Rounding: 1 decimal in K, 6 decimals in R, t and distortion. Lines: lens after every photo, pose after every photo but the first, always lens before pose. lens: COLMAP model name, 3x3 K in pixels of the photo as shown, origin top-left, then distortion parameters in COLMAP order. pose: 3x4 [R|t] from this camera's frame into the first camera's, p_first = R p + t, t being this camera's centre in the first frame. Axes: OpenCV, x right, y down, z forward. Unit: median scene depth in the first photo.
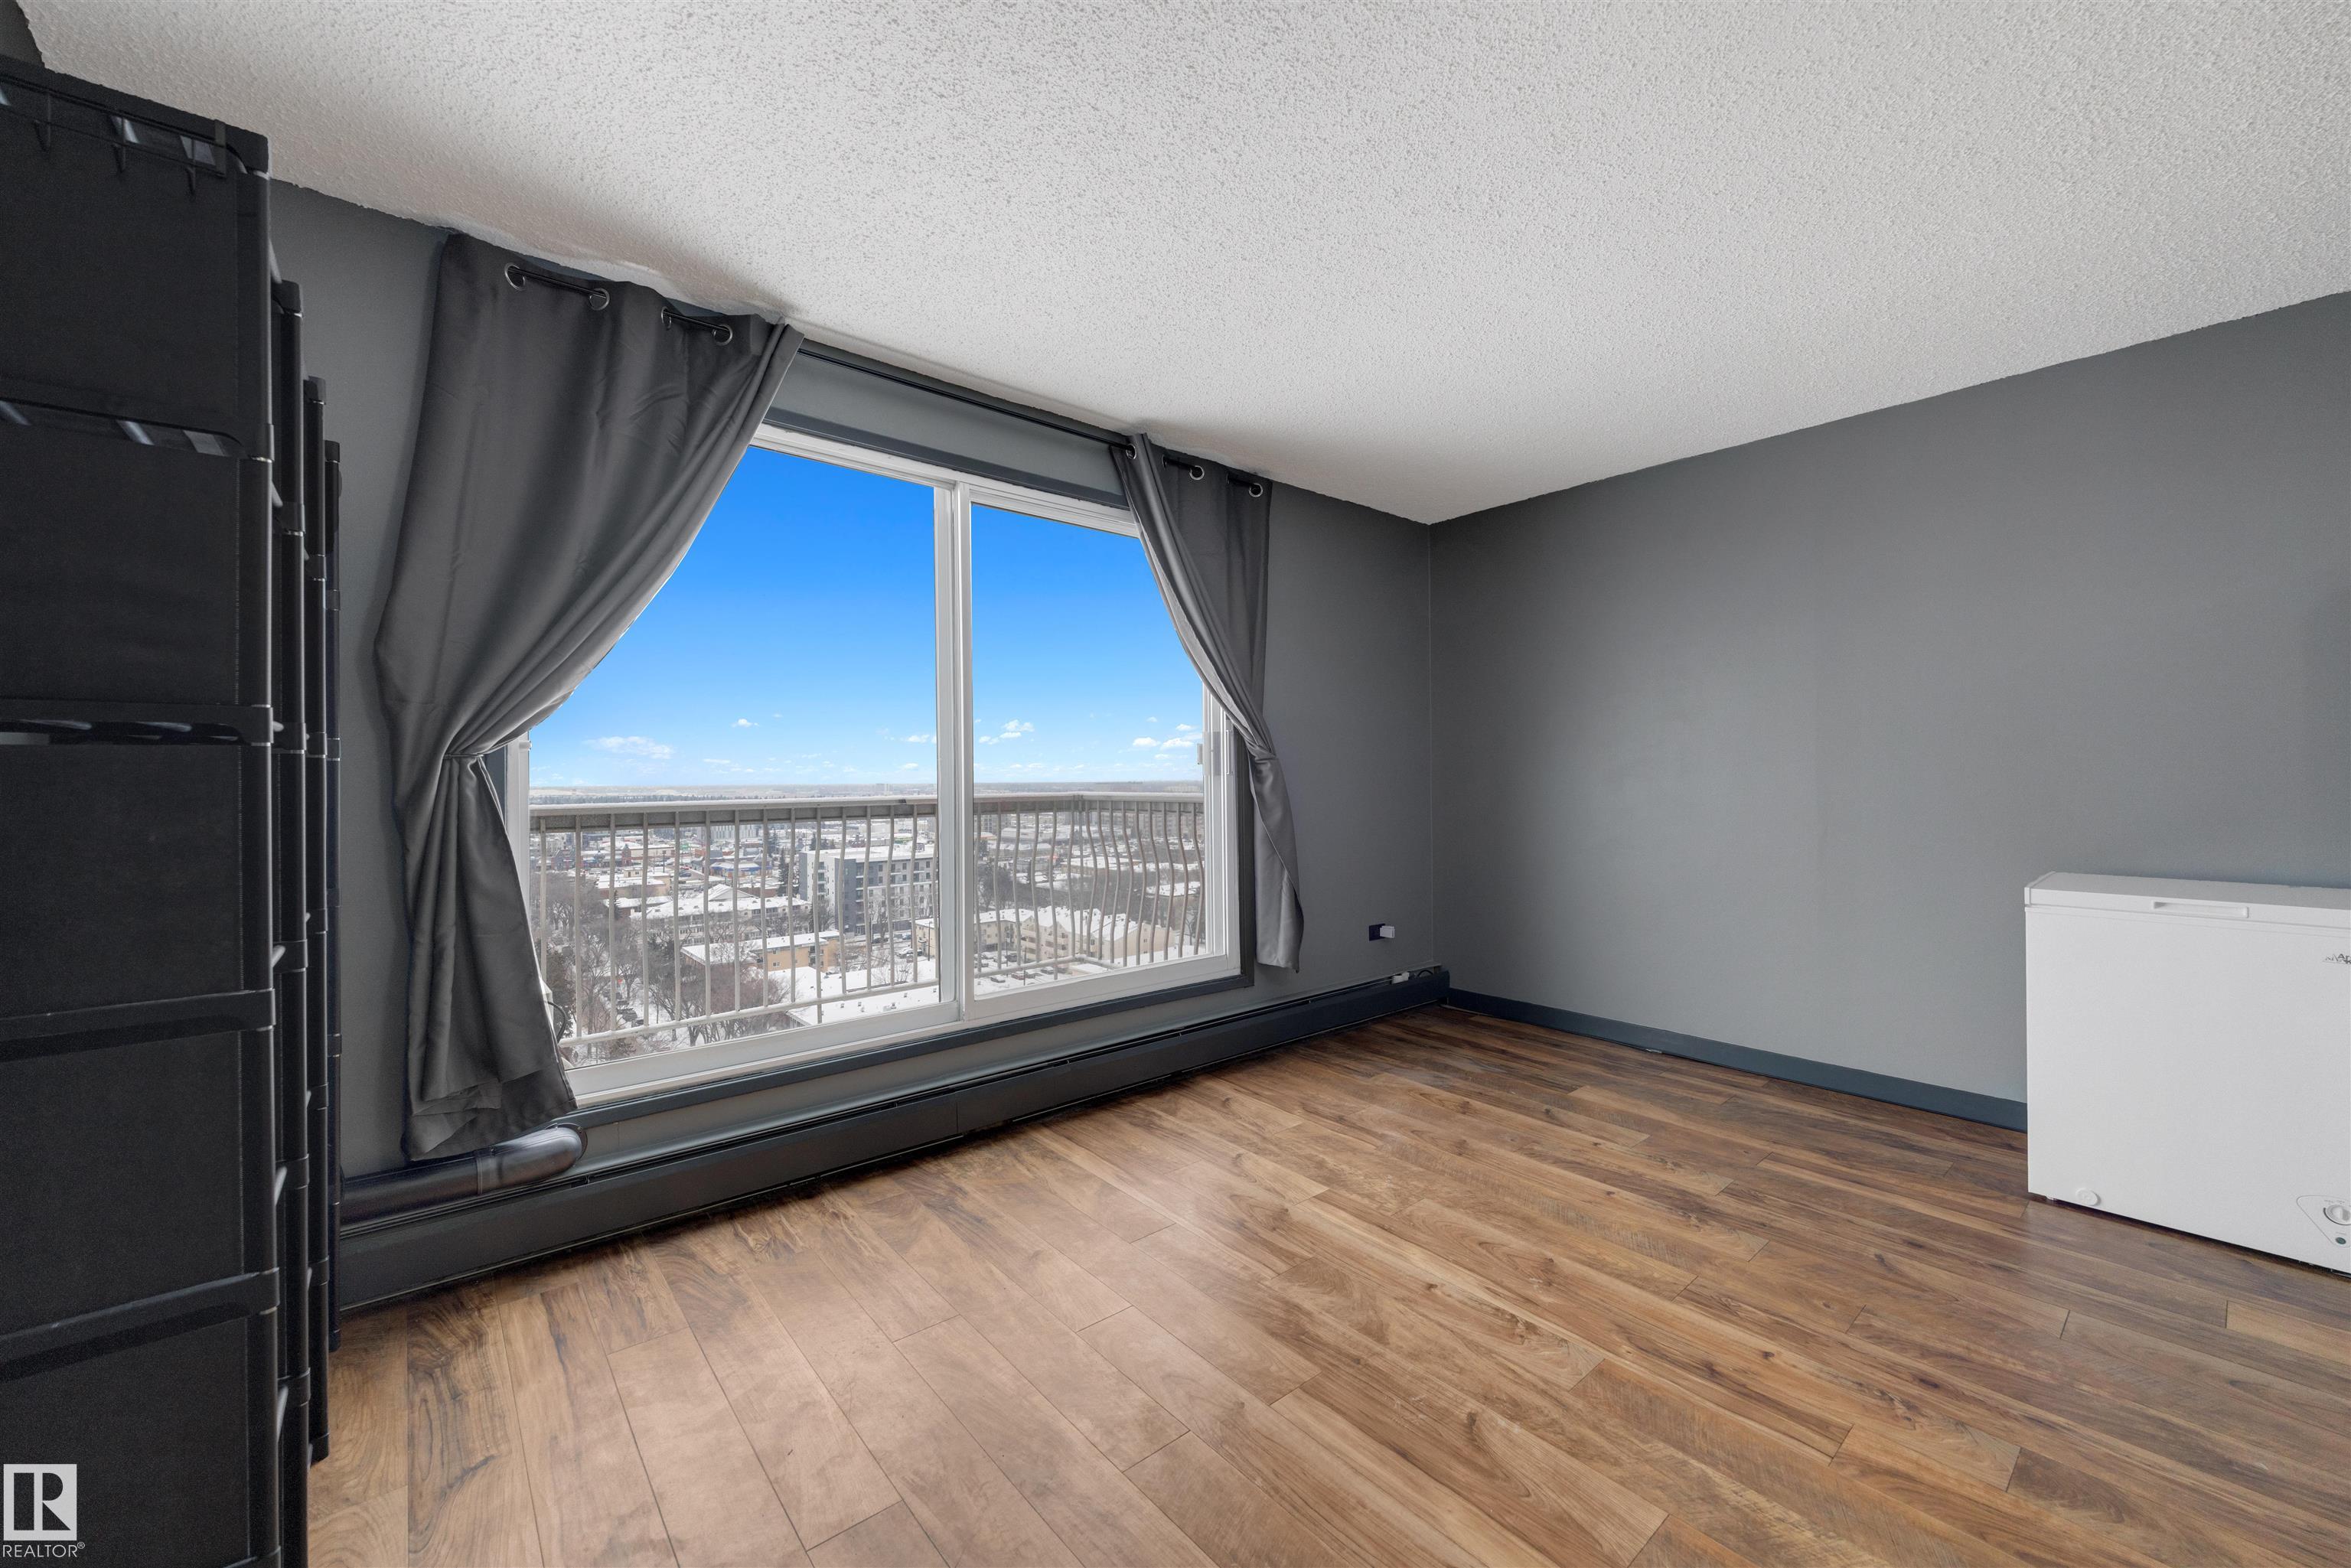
lens RADIAL K [[919.6, 0, 1183.5], [0, 919.6, 773.5], [0, 0, 1]] dist [0.001855, -0.000508]
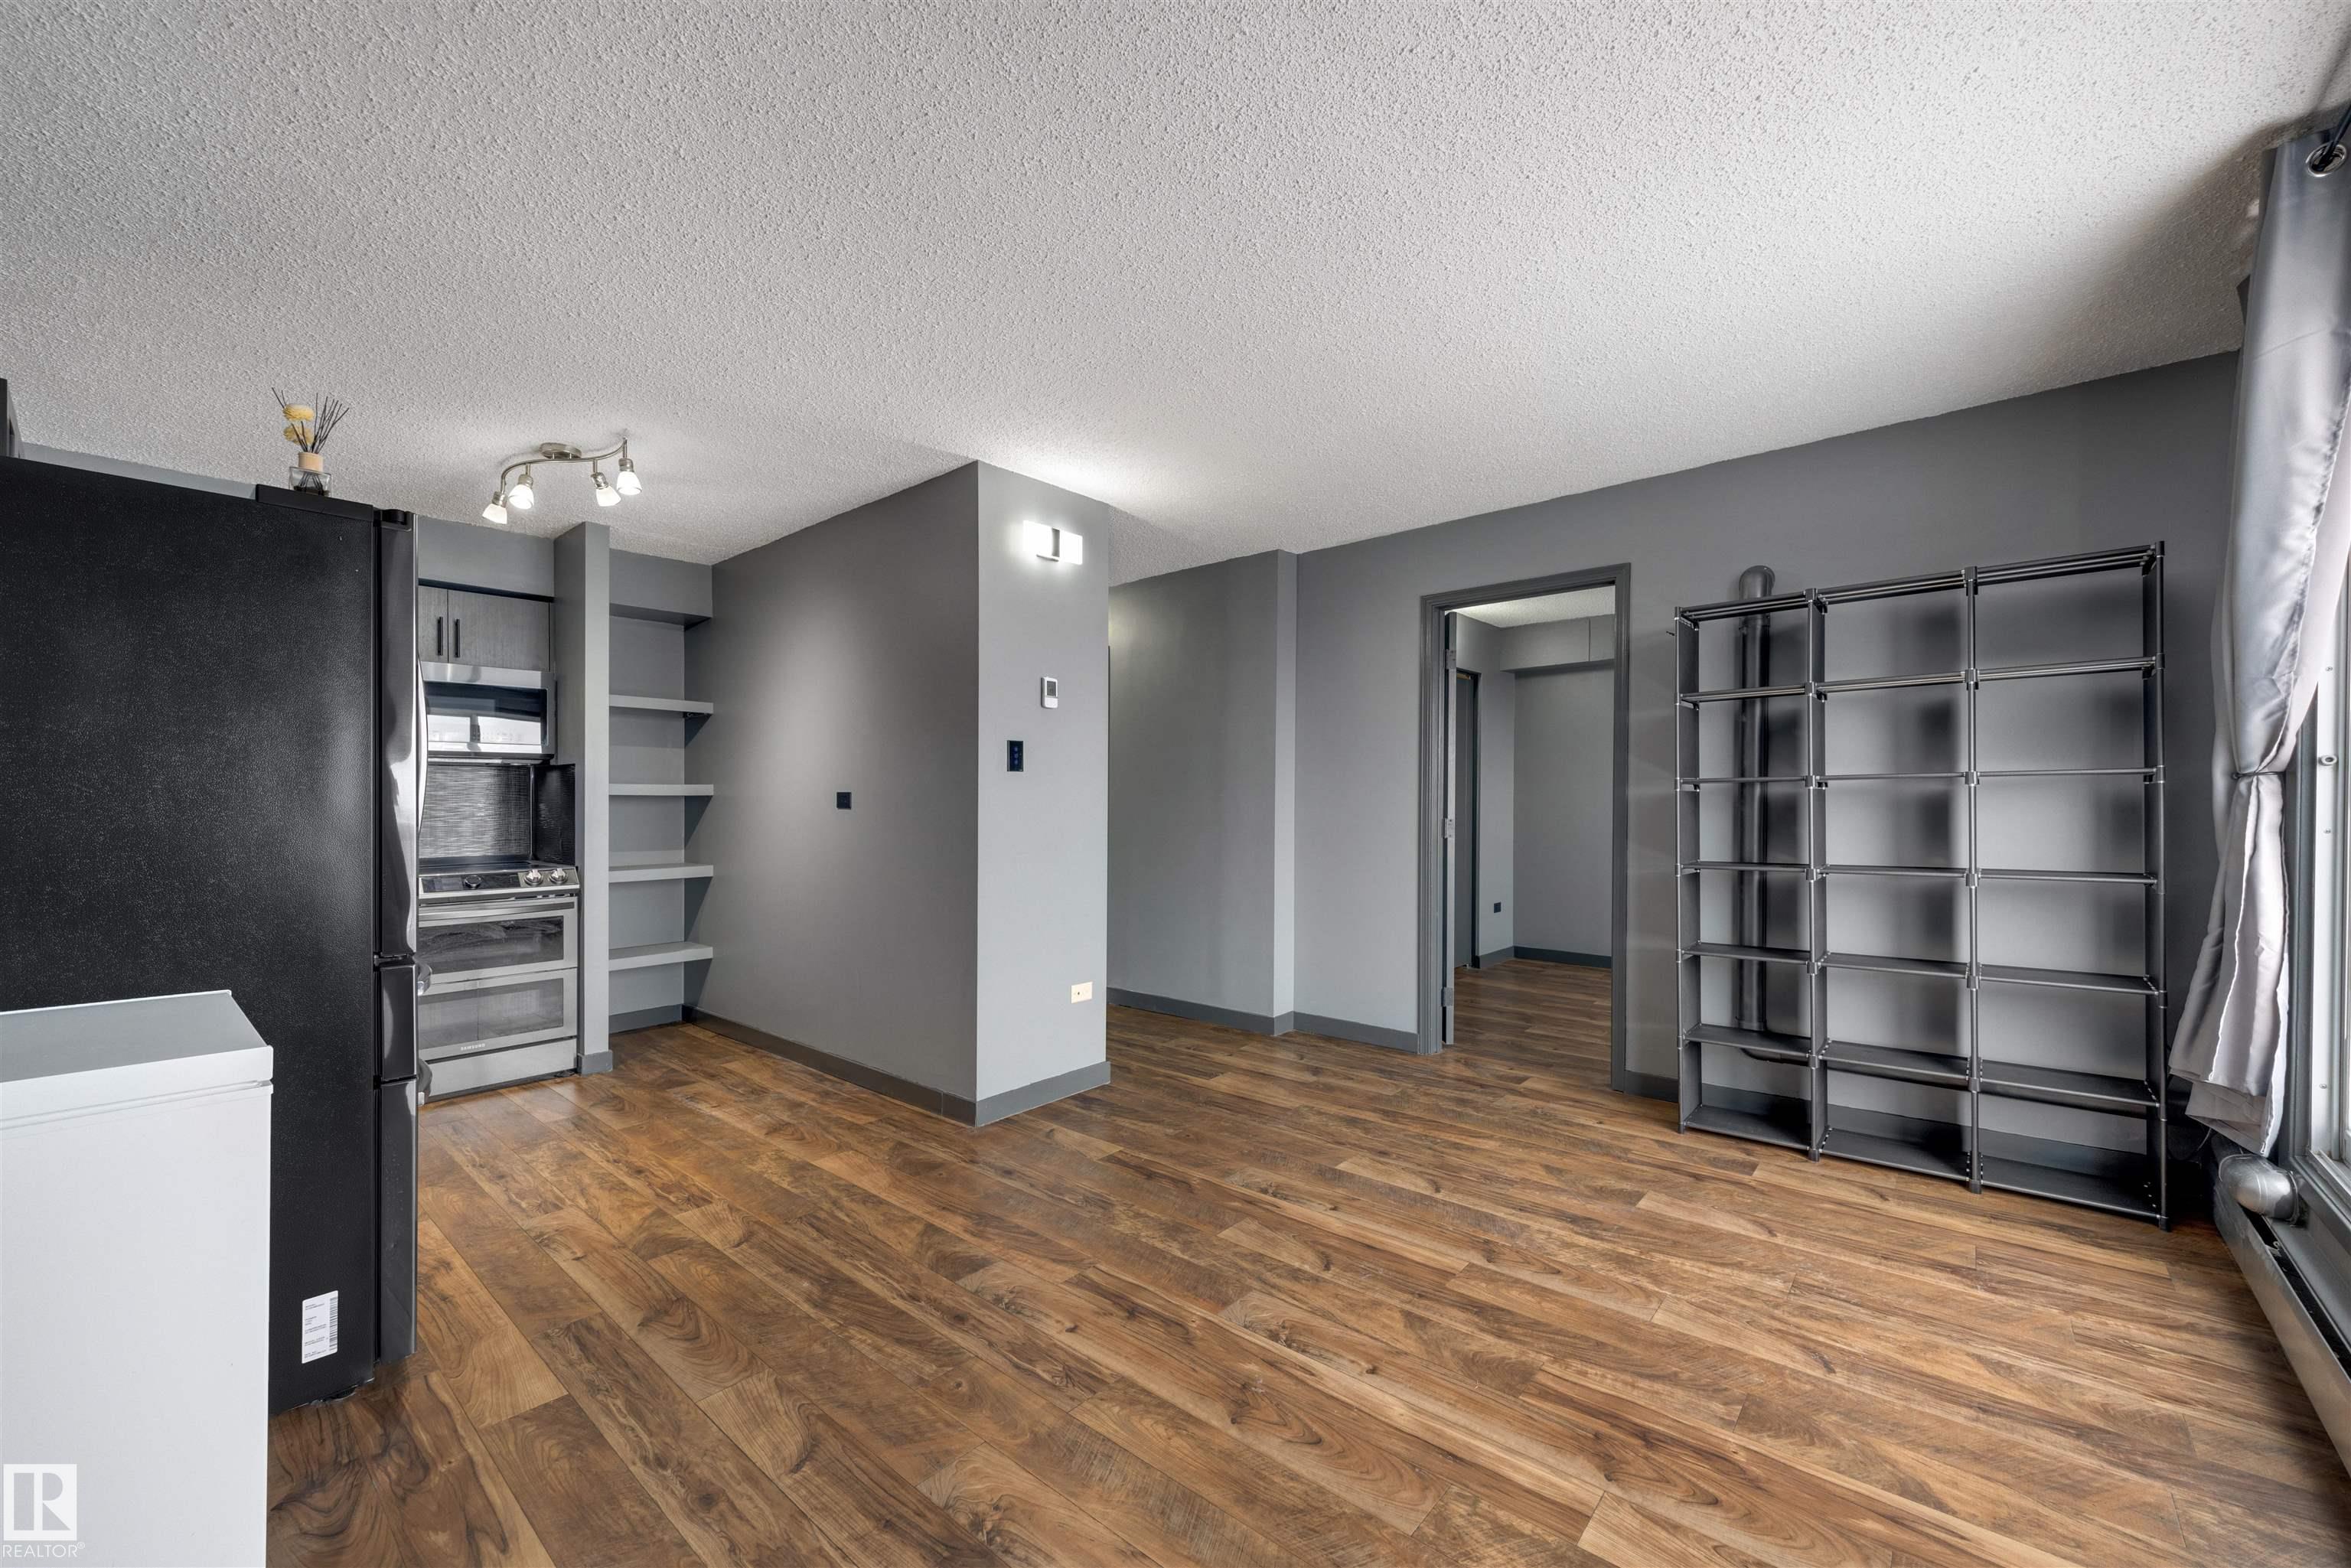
lens RADIAL K [[919.6, 0, 1183.5], [0, 919.6, 773.5], [0, 0, 1]] dist [0.001855, -0.000508]
pose [[-0.987255, 0.008271, -0.158929, 0.540678], [0.013201, 0.999463, -0.029988, -0.003723], [0.158596, -0.031704, -0.986834, 1.719492]]
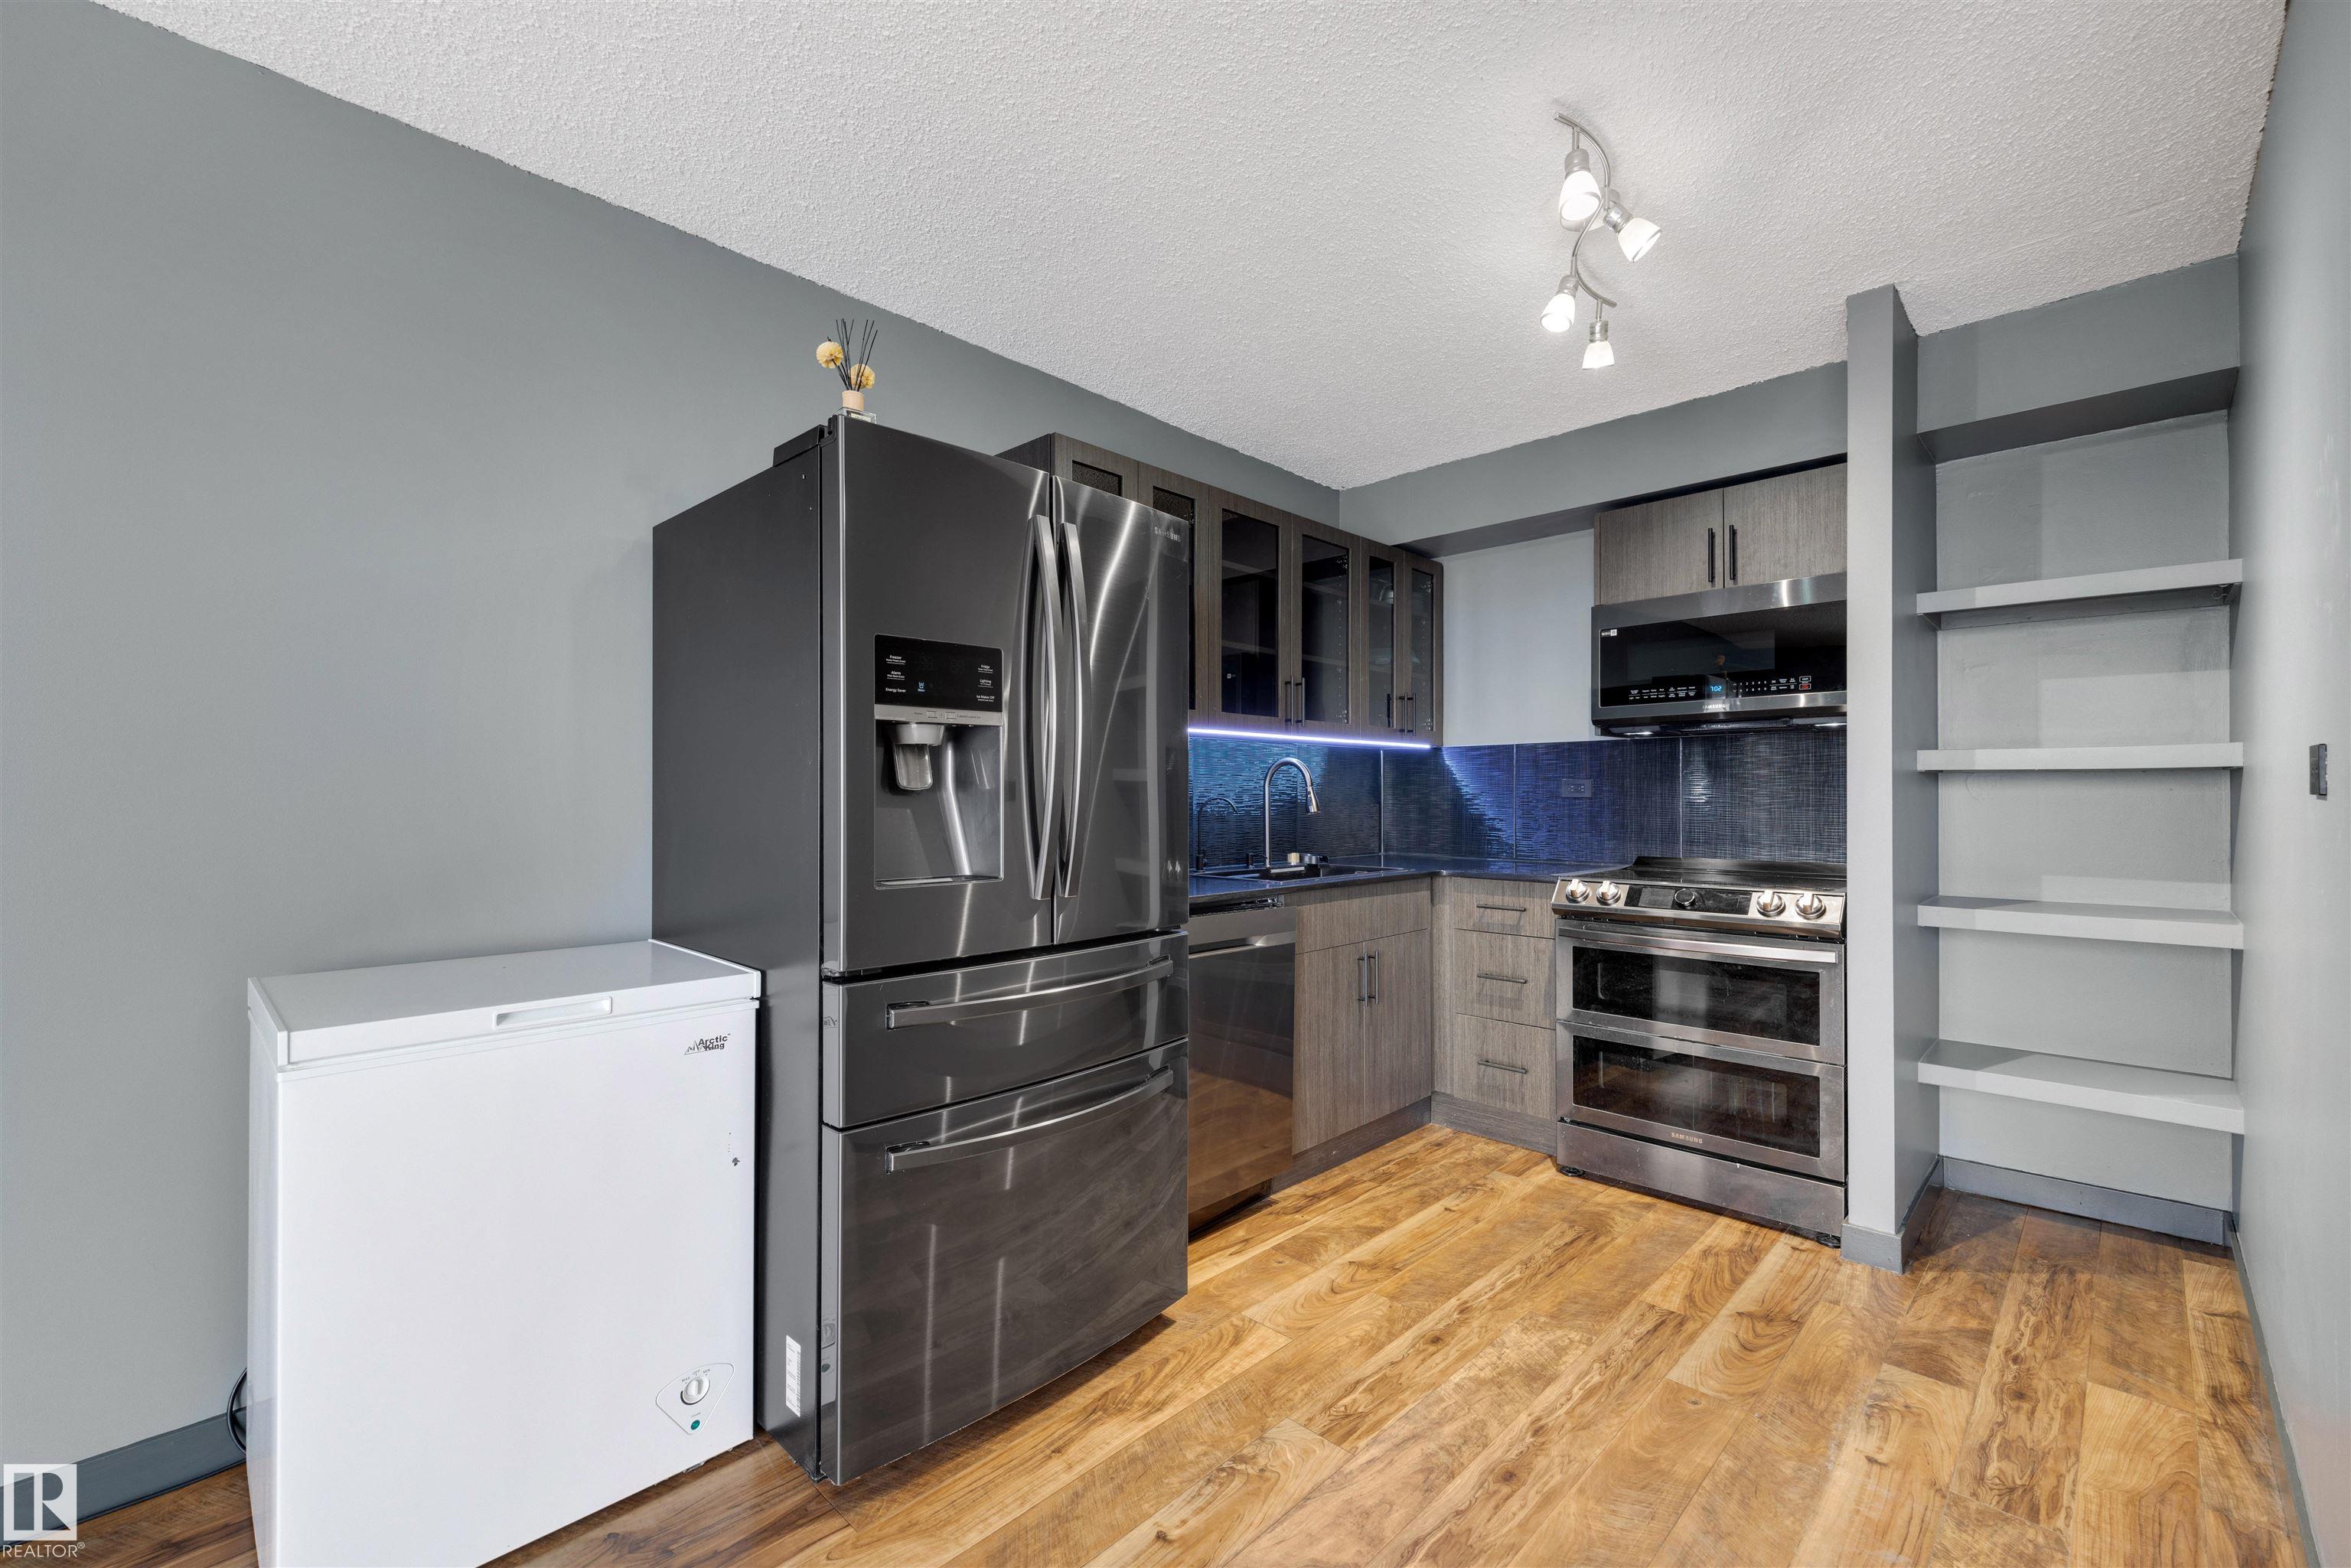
lens RADIAL K [[987.0, 0, 1170.3], [0, 987.0, 790.0], [0, 0, 1]] dist [-0.000205, -0.000151]
pose [[-0.092972, 0.010584, 0.995612, 0.381563], [0.001329, 0.999944, -0.010506, 0.002644], [-0.995668, 0.000347, -0.092981, 0.627567]]
